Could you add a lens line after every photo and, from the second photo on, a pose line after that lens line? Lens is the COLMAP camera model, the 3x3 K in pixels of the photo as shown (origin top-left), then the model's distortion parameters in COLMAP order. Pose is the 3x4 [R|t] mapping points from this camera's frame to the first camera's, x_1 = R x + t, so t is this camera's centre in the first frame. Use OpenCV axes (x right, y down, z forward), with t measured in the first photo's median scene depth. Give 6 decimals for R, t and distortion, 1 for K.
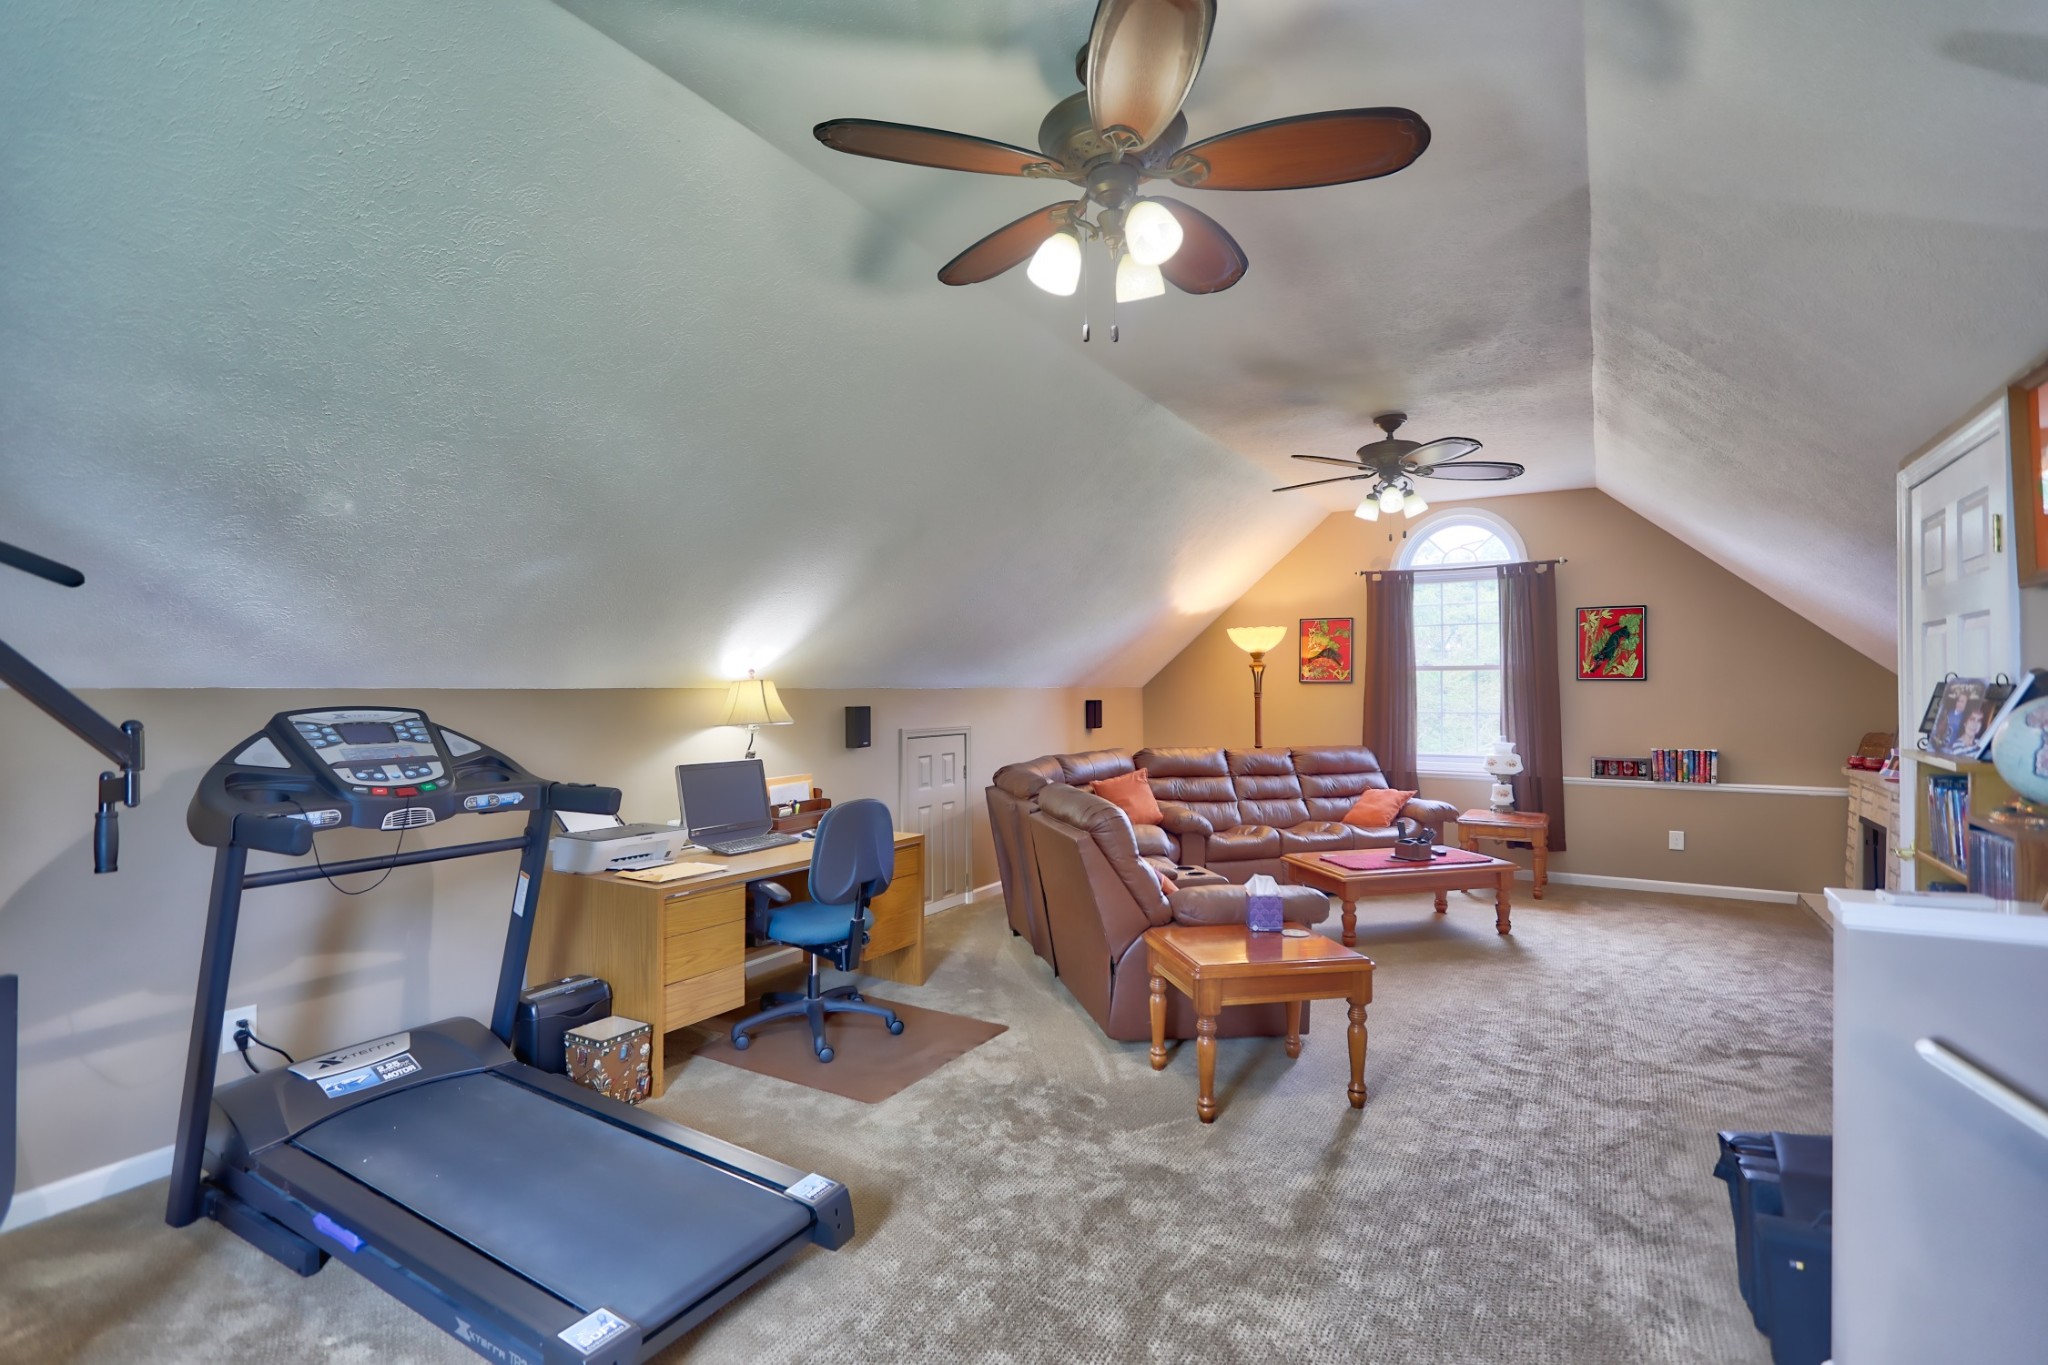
lens RADIAL K [[959.5, 0, 1024.1], [0, 959.5, 687.0], [0, 0, 1]] dist [-0.004687, 0.003330]
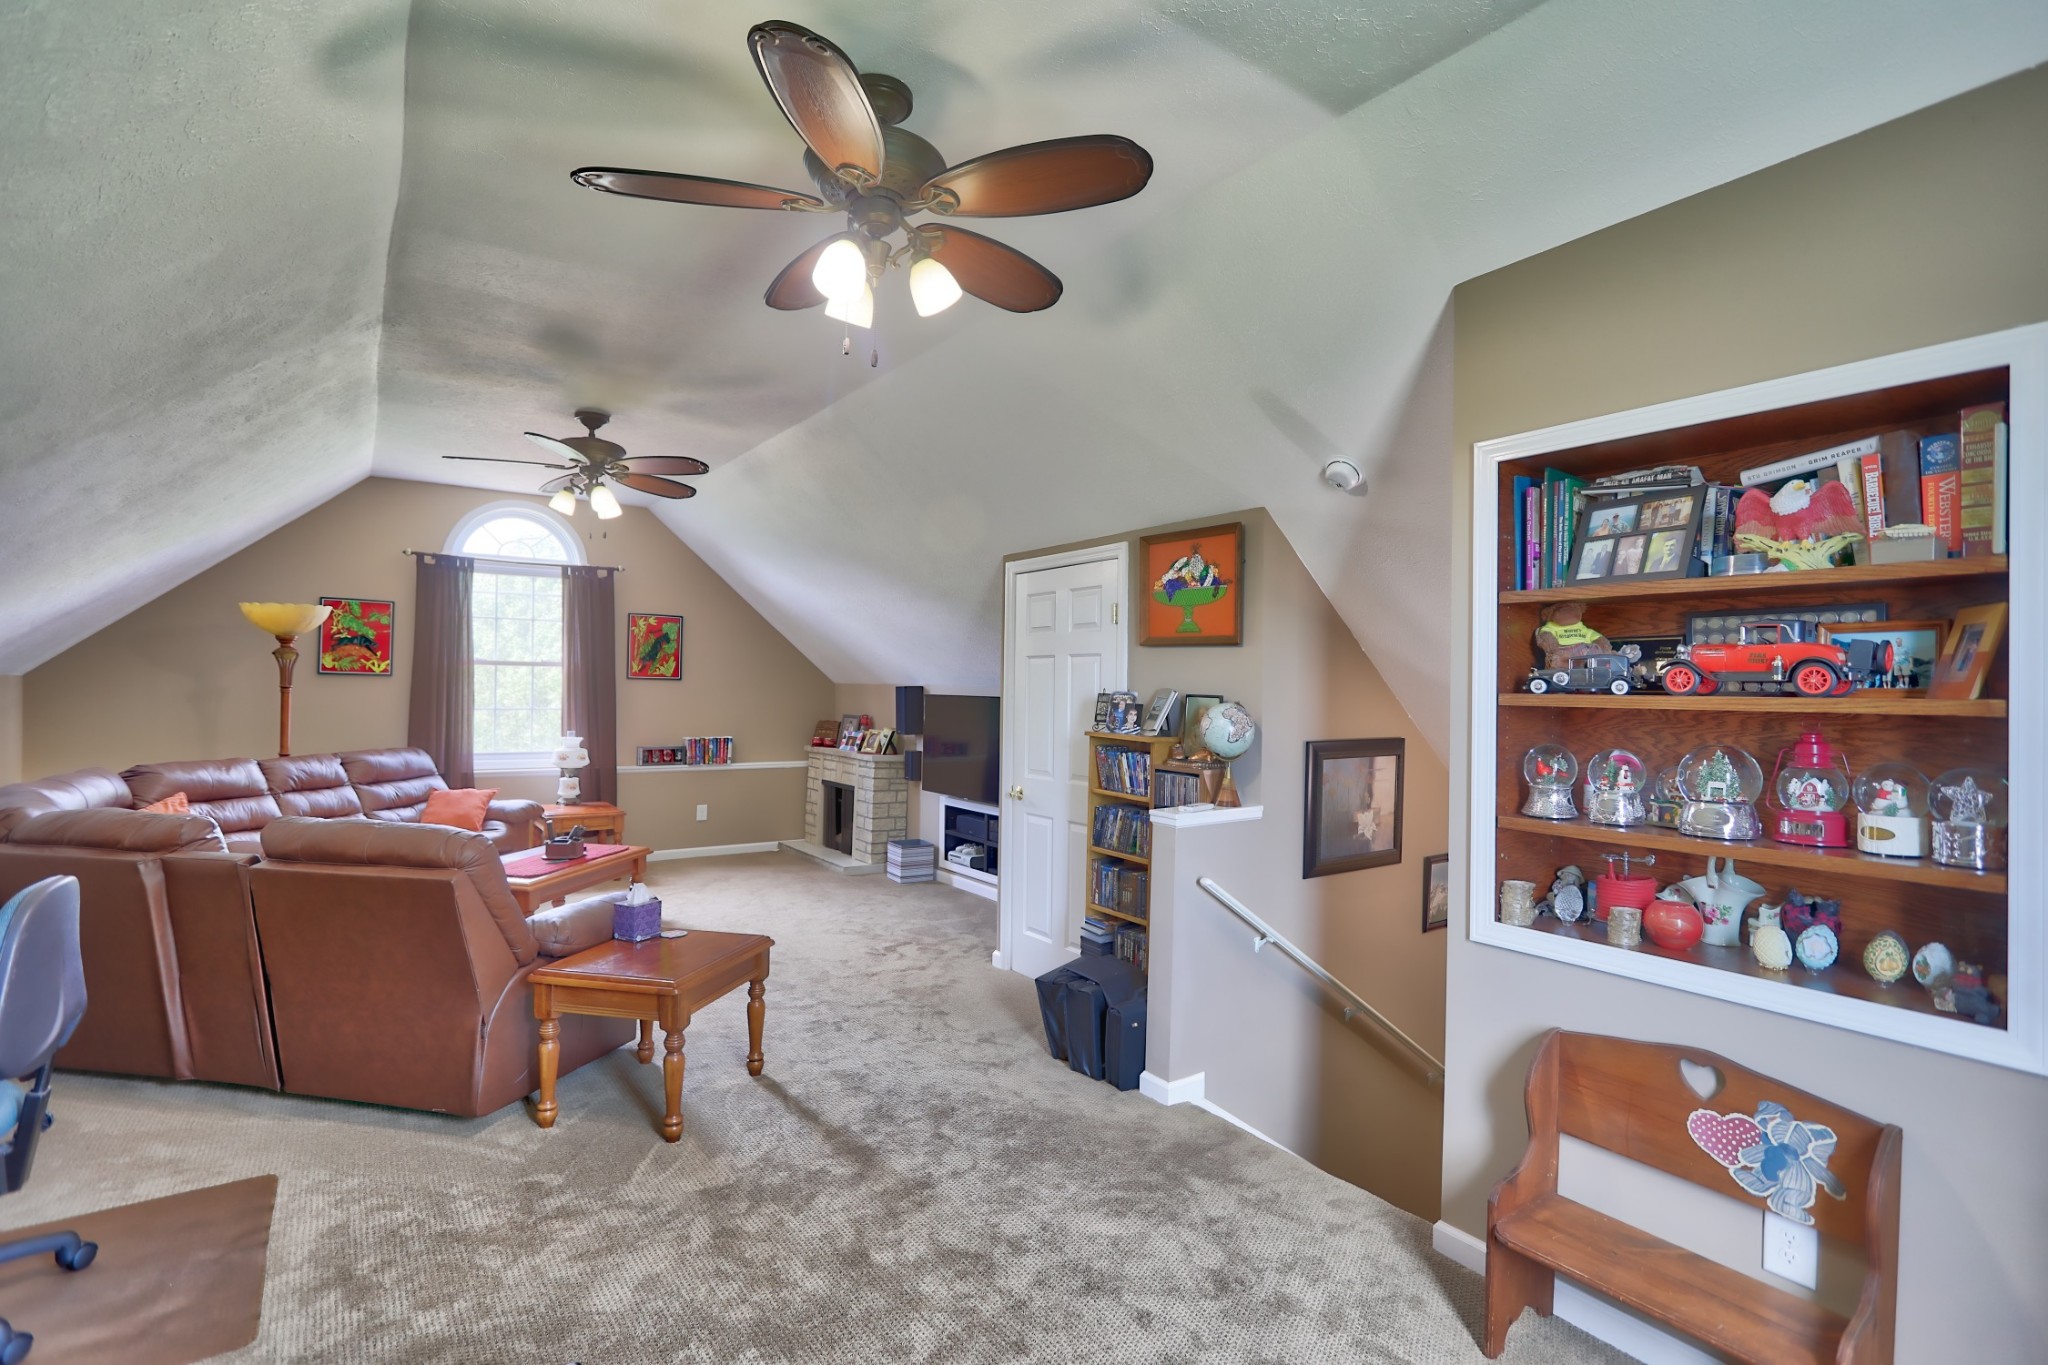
lens RADIAL K [[959.5, 0, 1024.4], [0, 959.5, 685.6], [0, 0, 1]] dist [-0.004687, 0.003330]
pose [[0.406521, 0.010802, 0.913578, -0.255701], [-0.018747, 0.999818, -0.003480, -0.003697], [-0.913449, -0.015712, 0.406650, 0.135280]]
